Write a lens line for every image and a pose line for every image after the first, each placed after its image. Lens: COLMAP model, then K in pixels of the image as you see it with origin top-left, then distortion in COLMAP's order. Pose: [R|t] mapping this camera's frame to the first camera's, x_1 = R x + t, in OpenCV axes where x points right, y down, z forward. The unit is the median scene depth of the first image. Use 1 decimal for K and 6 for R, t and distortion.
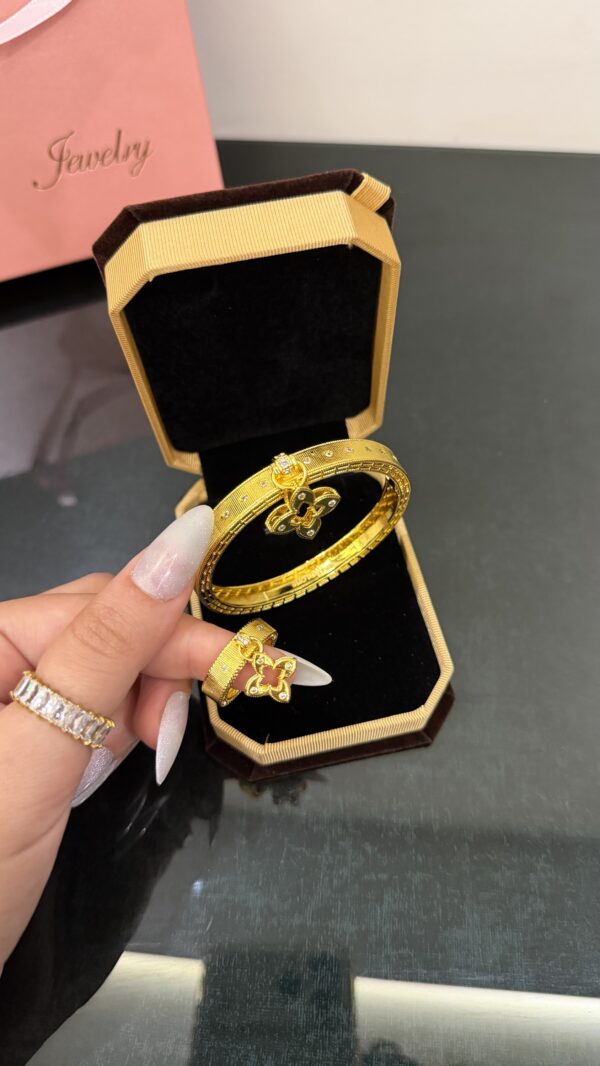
lens RADIAL K [[789.5, 0, 300.0], [0, 789.5, 533.0], [0, 0, 1]] dist [0.006721, -0.039759]
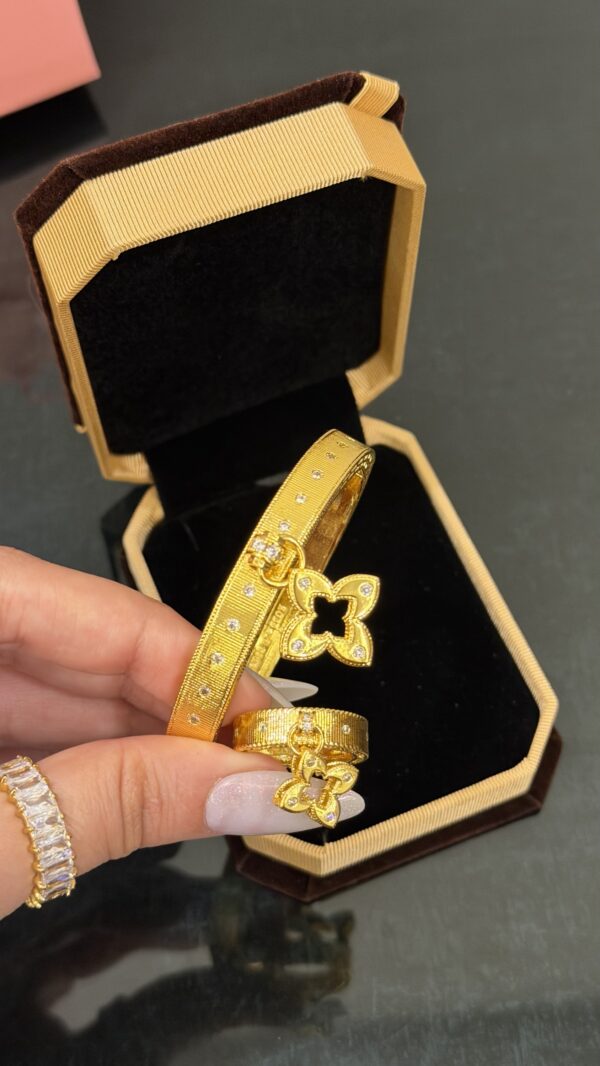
lens RADIAL K [[1465.7, 0, 331.8], [0, 1465.7, 531.6], [0, 0, 1]] dist [-0.023796, 0.898635]
pose [[0.983522, -0.147333, 0.104769, -0.142507], [0.145074, 0.988998, 0.028910, -0.059459], [-0.107876, -0.013234, 0.994076, -0.356977]]
